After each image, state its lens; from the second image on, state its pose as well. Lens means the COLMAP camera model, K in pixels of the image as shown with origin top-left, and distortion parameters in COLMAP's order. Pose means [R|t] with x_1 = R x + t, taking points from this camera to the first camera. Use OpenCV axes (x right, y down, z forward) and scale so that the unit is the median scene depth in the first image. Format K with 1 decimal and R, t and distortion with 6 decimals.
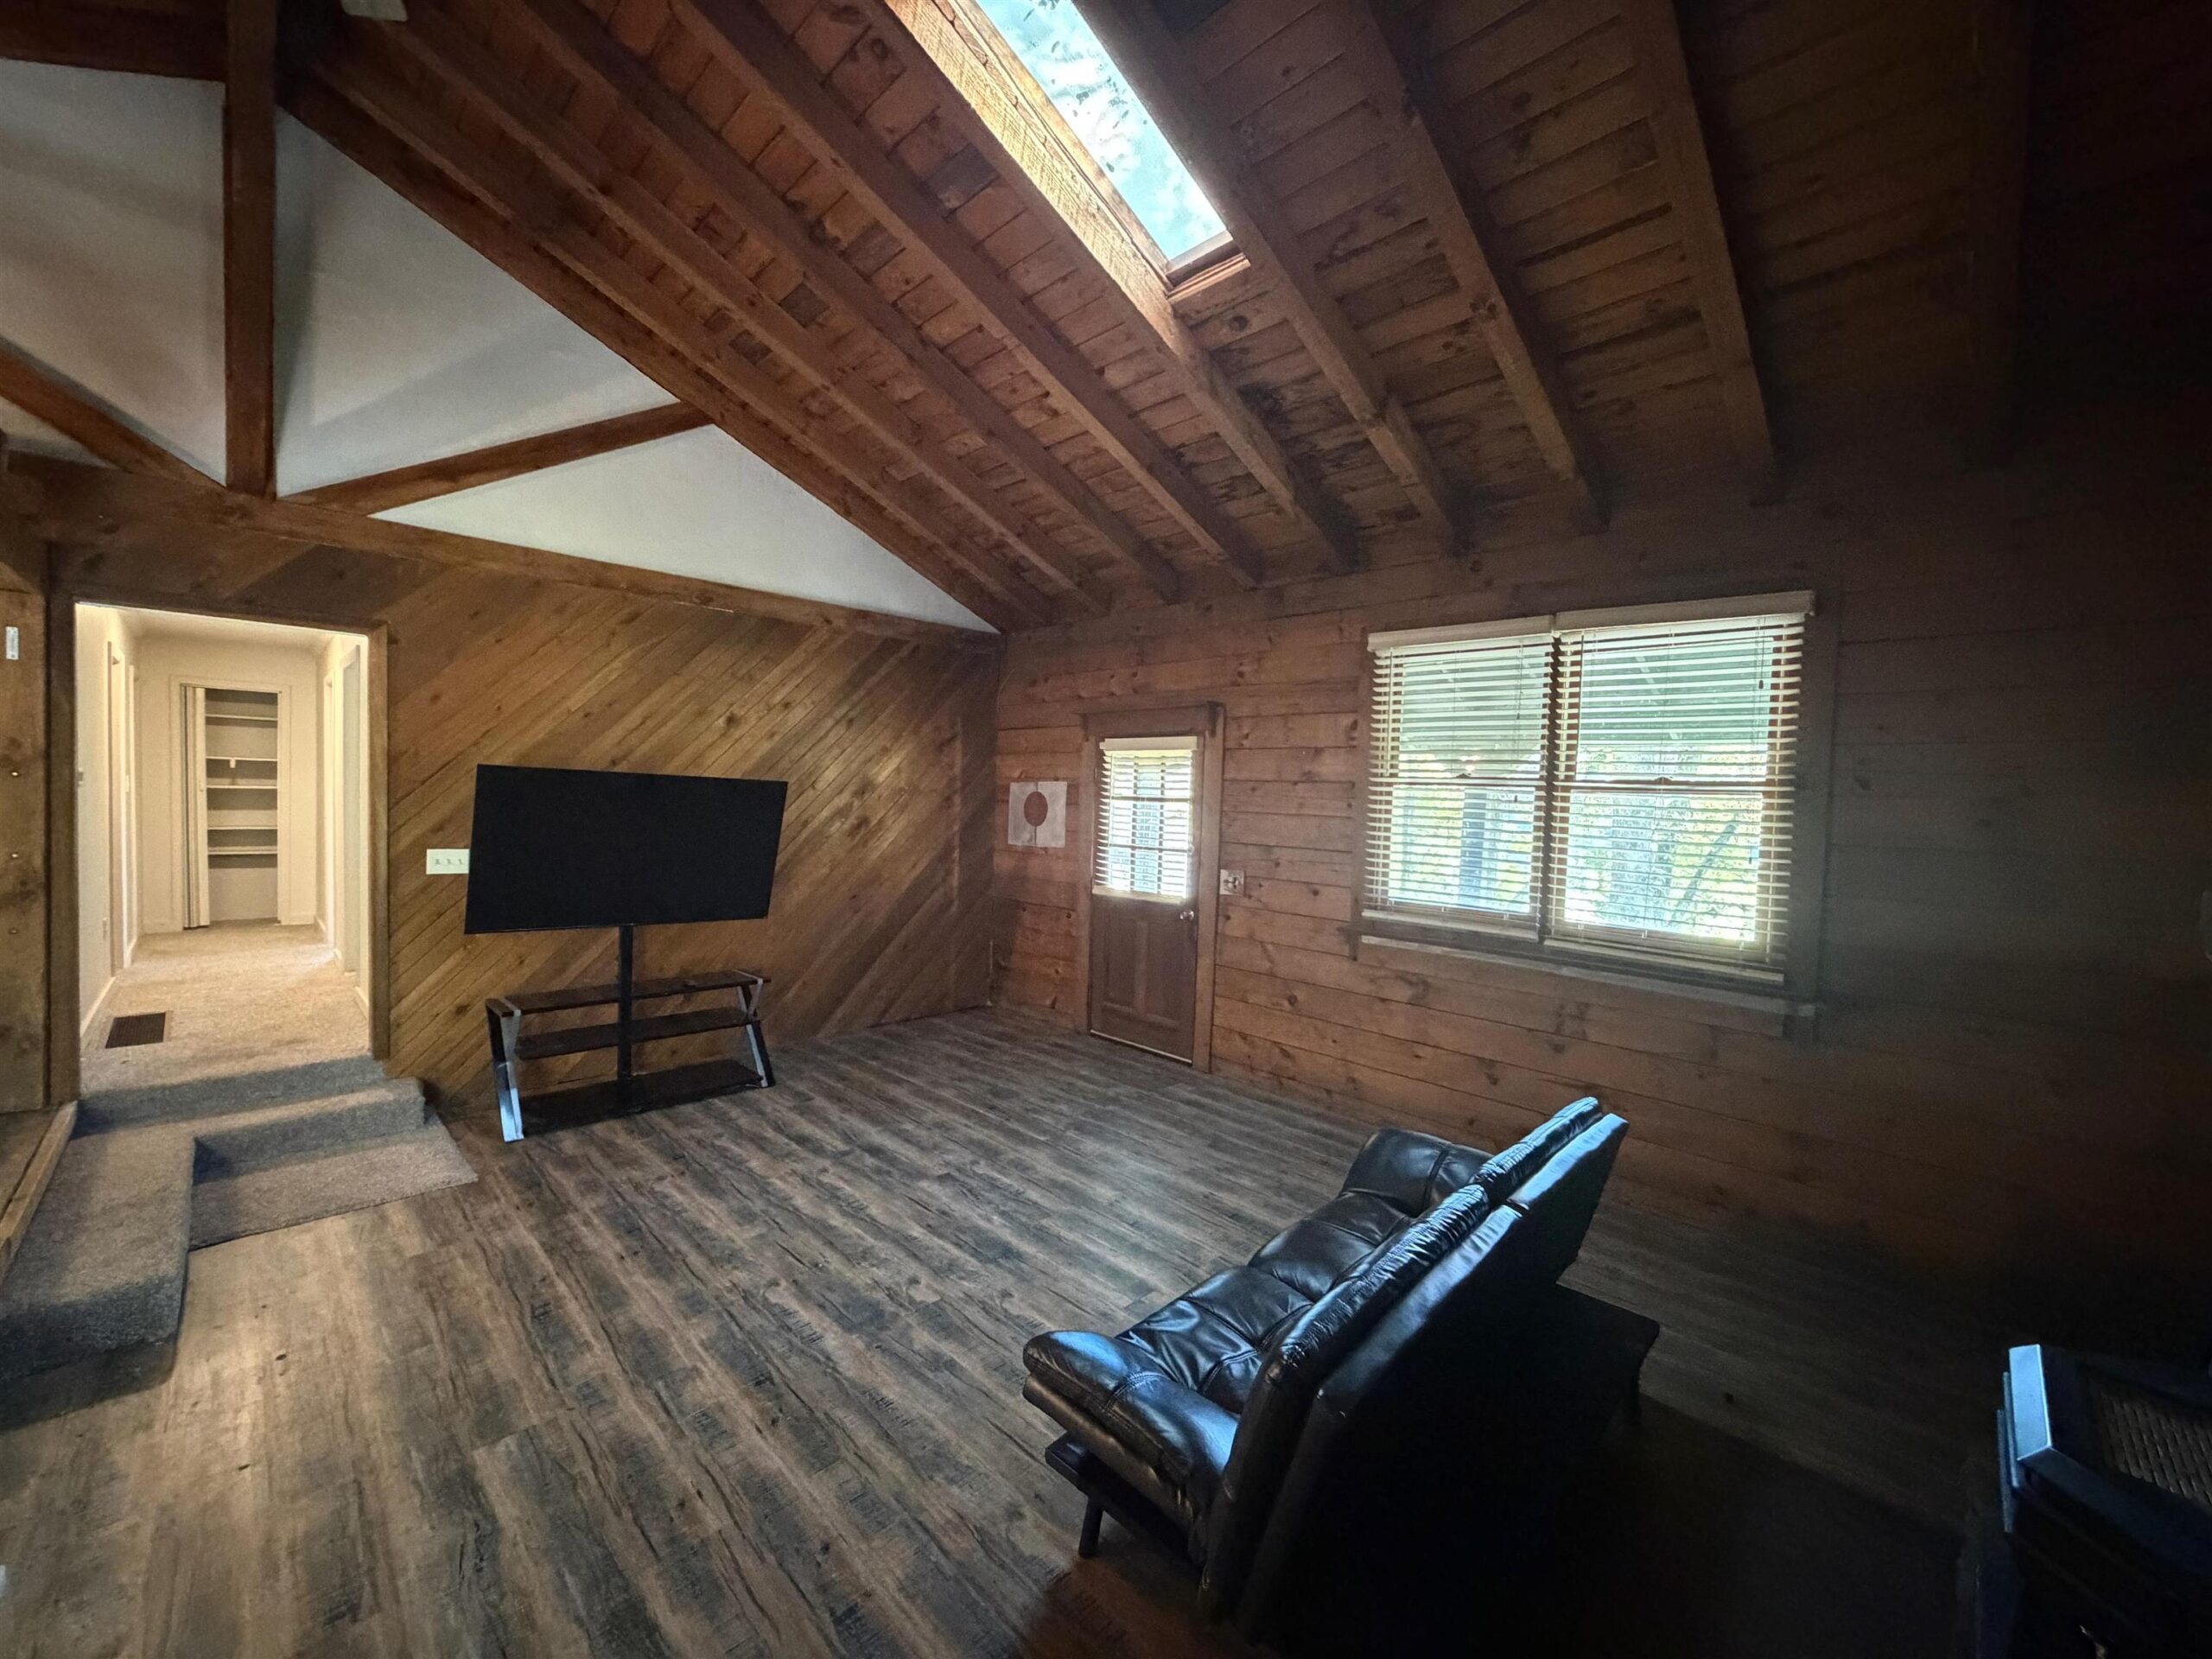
lens RADIAL K [[879.9, 0, 1106.0], [0, 879.9, 829.5], [0, 0, 1]] dist [-0.001983, 0.000239]
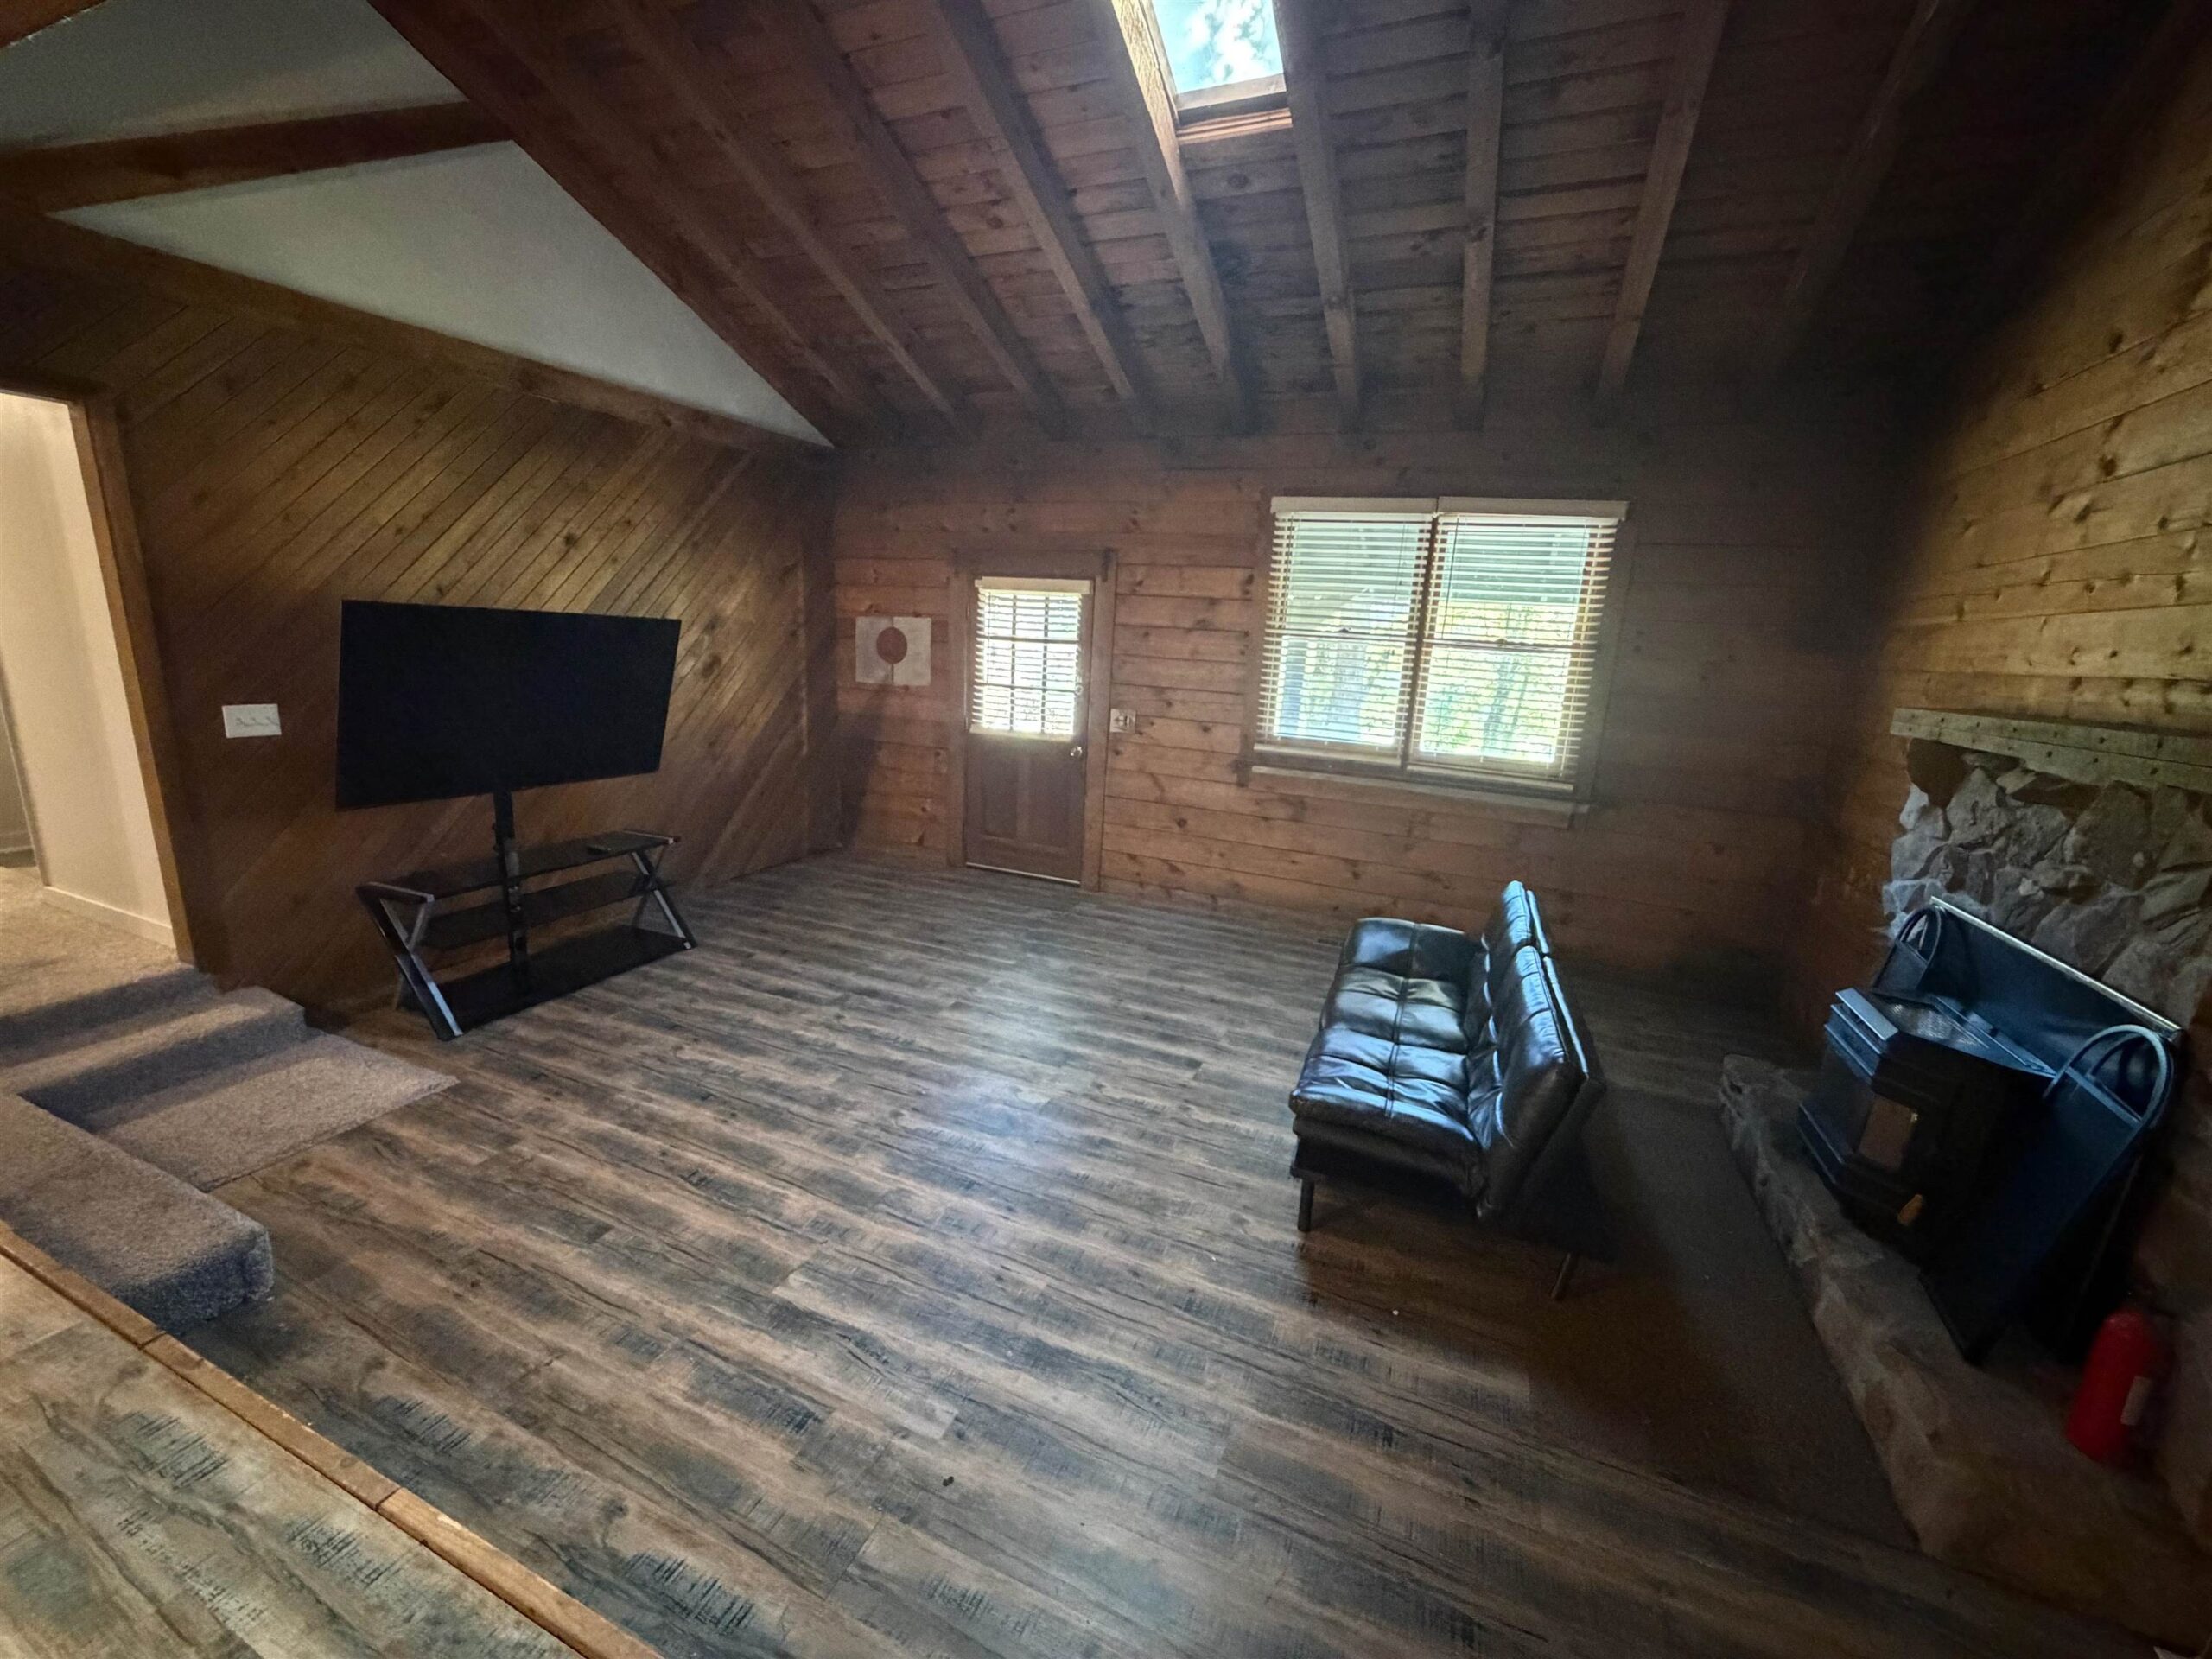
lens RADIAL K [[879.9, 0, 1106.0], [0, 879.9, 829.5], [0, 0, 1]] dist [-0.001983, 0.000239]
pose [[0.926680, -0.068373, 0.369580, -0.331910], [-0.008556, 0.979222, 0.202612, -0.033292], [-0.375753, -0.190918, 0.906840, -0.011233]]
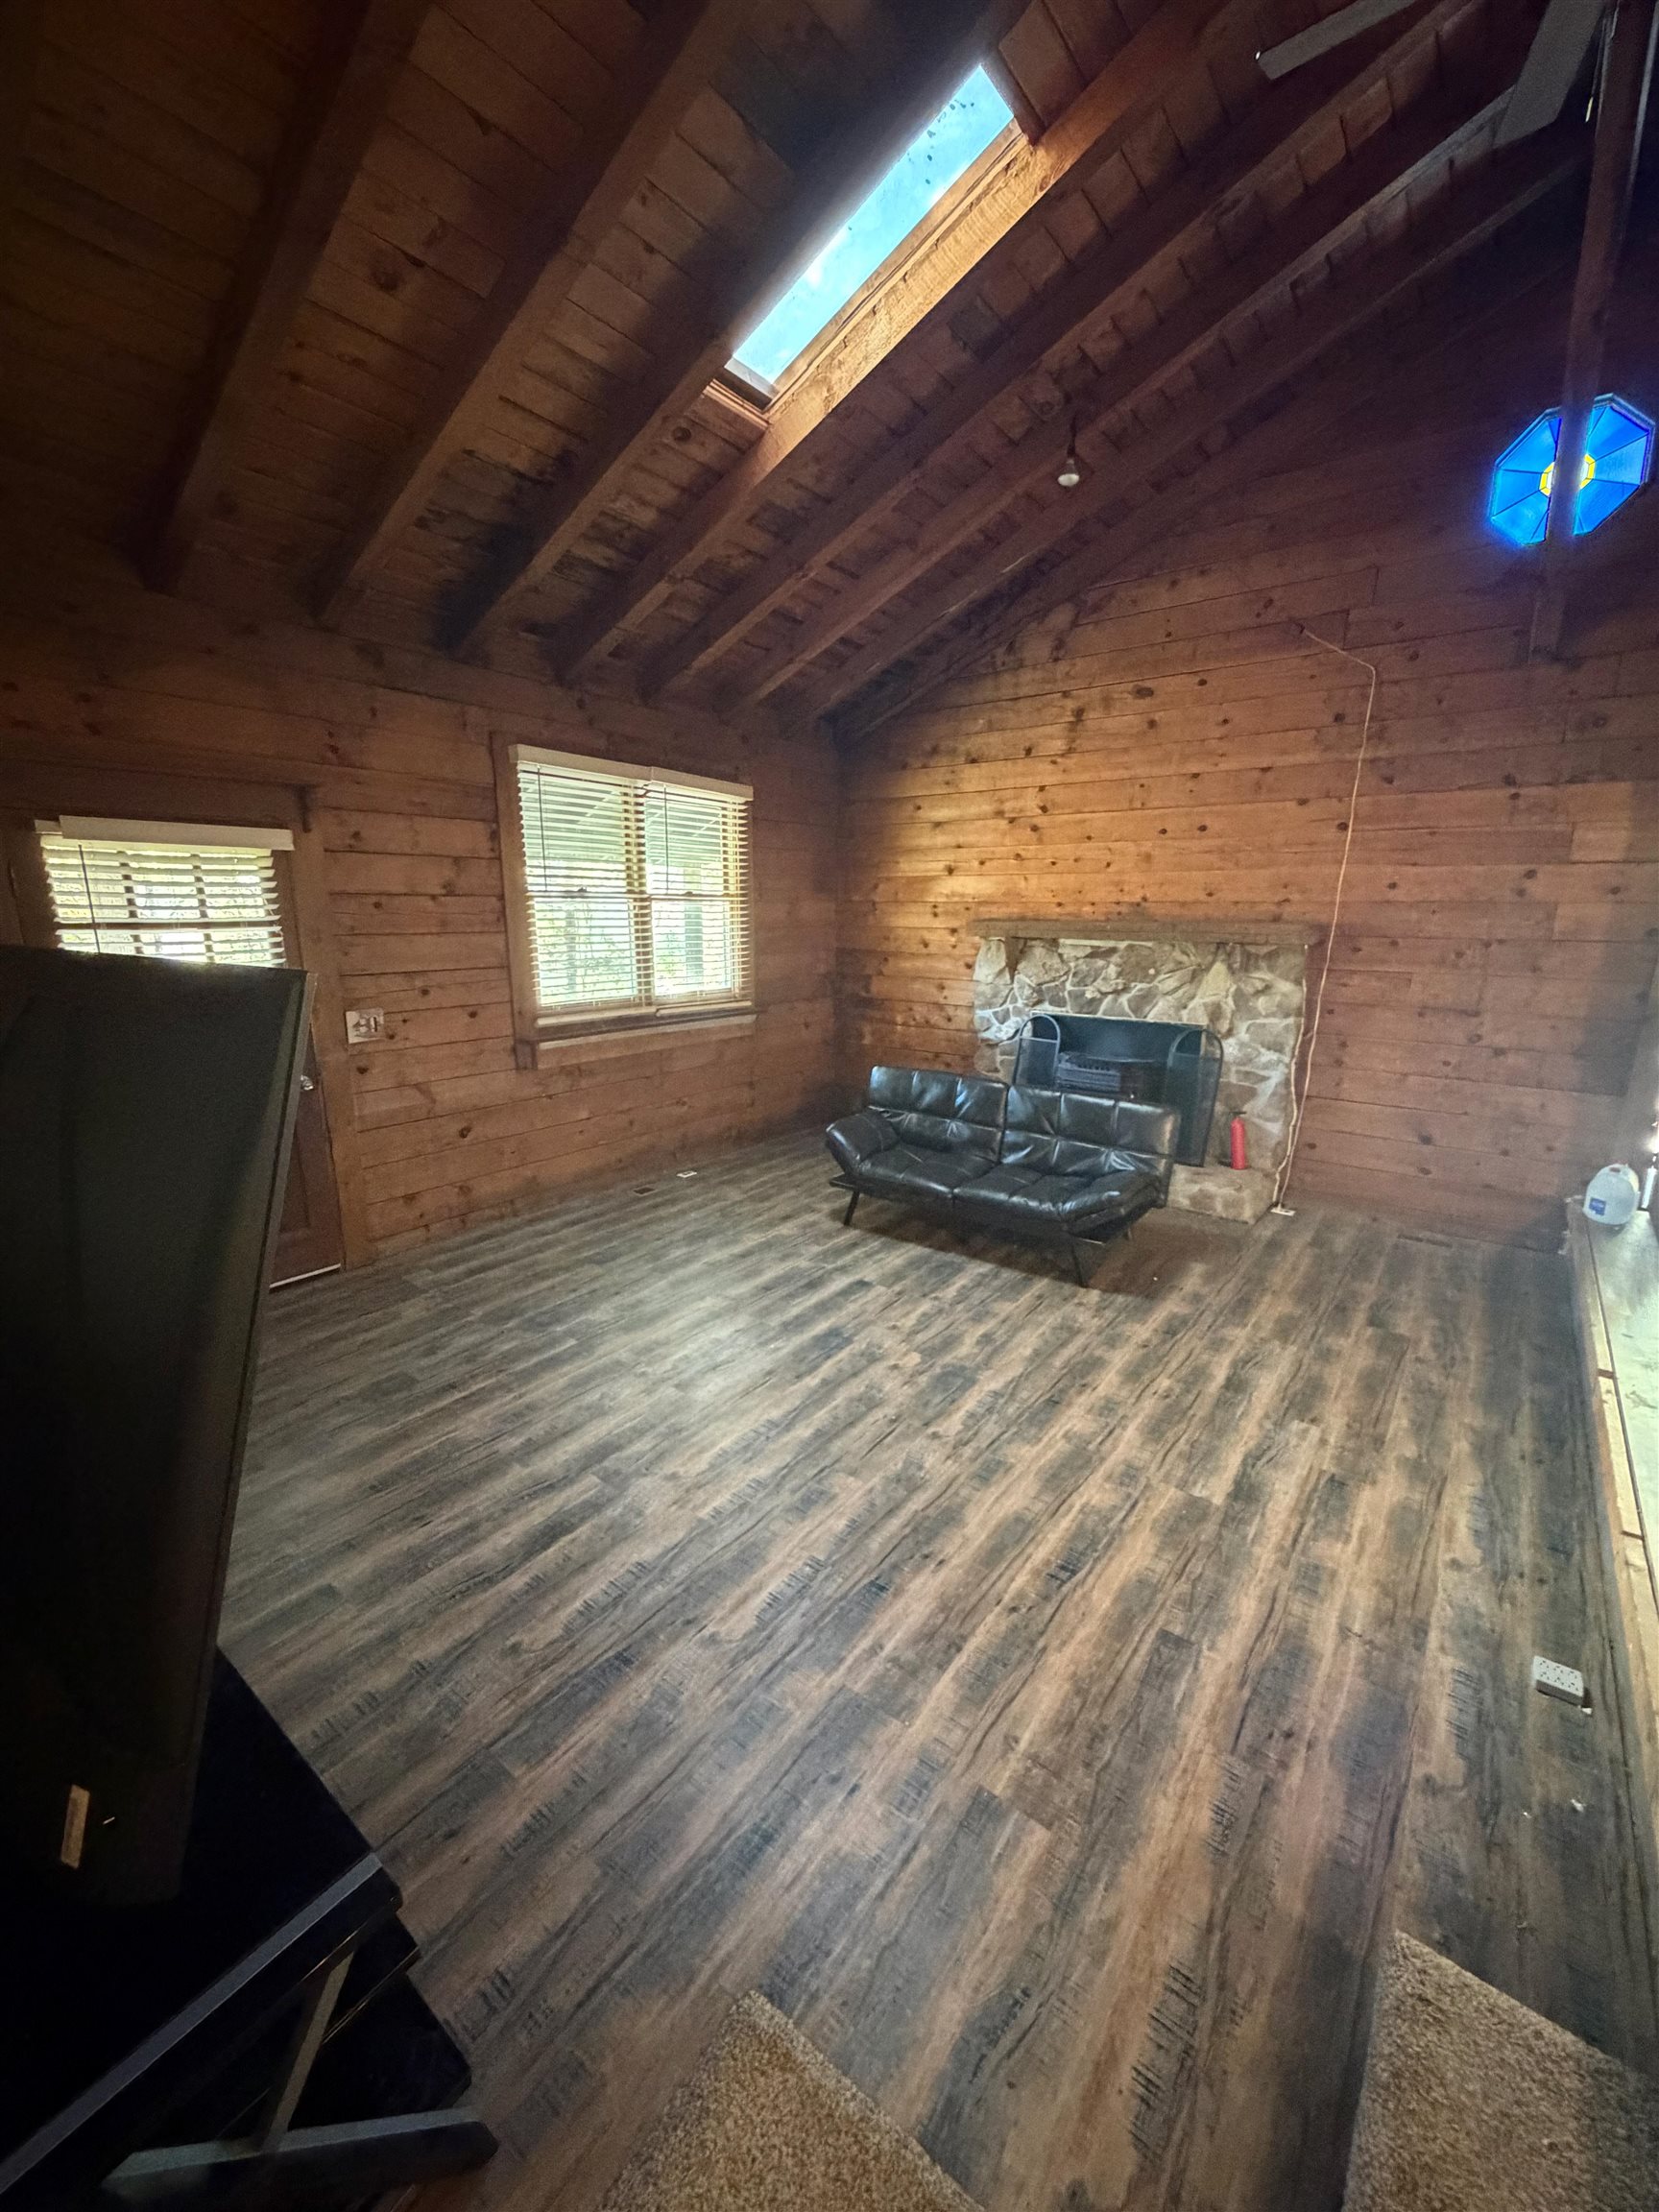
lens RADIAL K [[879.9, 0, 829.5], [0, 879.9, 1106.0], [0, 0, 1]] dist [-0.001983, 0.000239]
pose [[-0.134669, -0.259724, 0.956247, -0.795853], [0.023337, 0.963939, 0.265099, -0.080888], [-0.990616, 0.058017, -0.123751, 0.787139]]
